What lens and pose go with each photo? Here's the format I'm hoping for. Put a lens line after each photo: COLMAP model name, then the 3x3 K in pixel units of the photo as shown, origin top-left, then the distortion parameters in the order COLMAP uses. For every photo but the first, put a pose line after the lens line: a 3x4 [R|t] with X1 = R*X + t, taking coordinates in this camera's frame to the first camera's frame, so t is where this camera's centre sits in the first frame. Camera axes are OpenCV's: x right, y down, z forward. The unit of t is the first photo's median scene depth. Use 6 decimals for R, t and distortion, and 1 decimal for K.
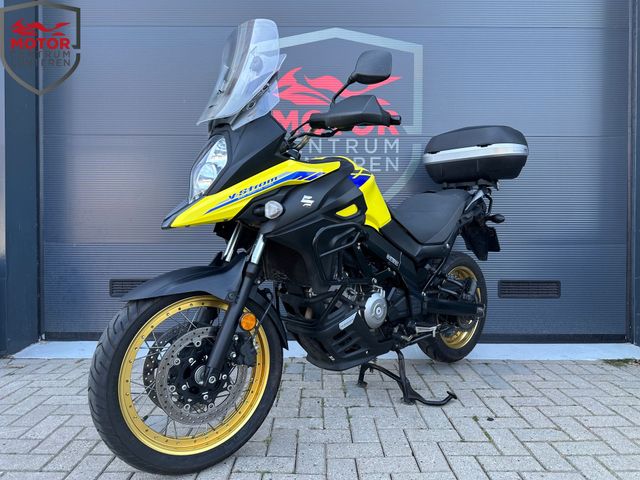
lens RADIAL K [[454.2, 0, 323.0], [0, 454.2, 242.9], [0, 0, 1]] dist [0.038163, -0.056620]
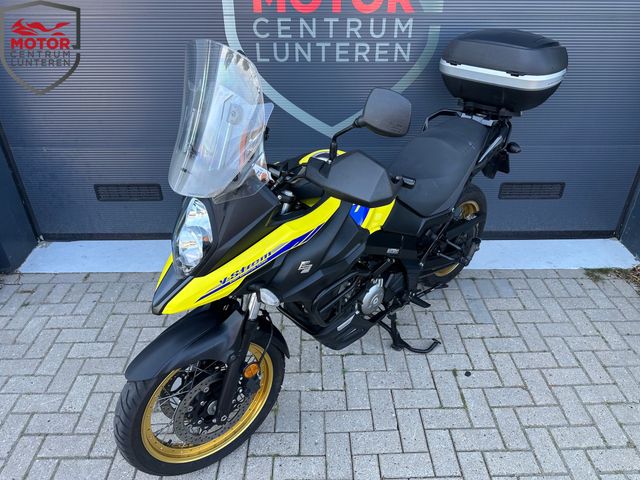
lens RADIAL K [[454.2, 0, 322.8], [0, 454.2, 241.6], [0, 0, 1]] dist [0.038163, -0.056620]
pose [[0.999865, -0.009293, 0.013557, -0.005663], [0.001091, 0.860524, 0.509408, -0.303814], [-0.016400, -0.509324, 0.860418, 0.120086]]
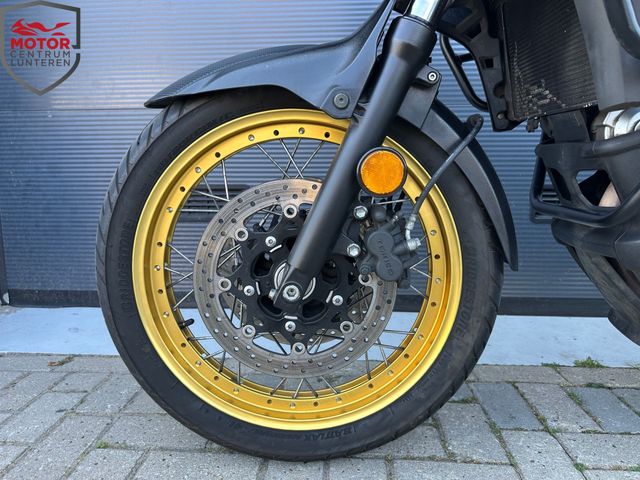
lens RADIAL K [[454.2, 0, 312.0], [0, 454.2, 238.8], [0, 0, 1]] dist [0.038163, -0.056620]
pose [[0.997279, 0.002269, -0.073691, -0.232255], [0.007391, 0.991415, 0.130541, 0.074827], [0.073355, -0.130730, 0.988700, 0.530494]]
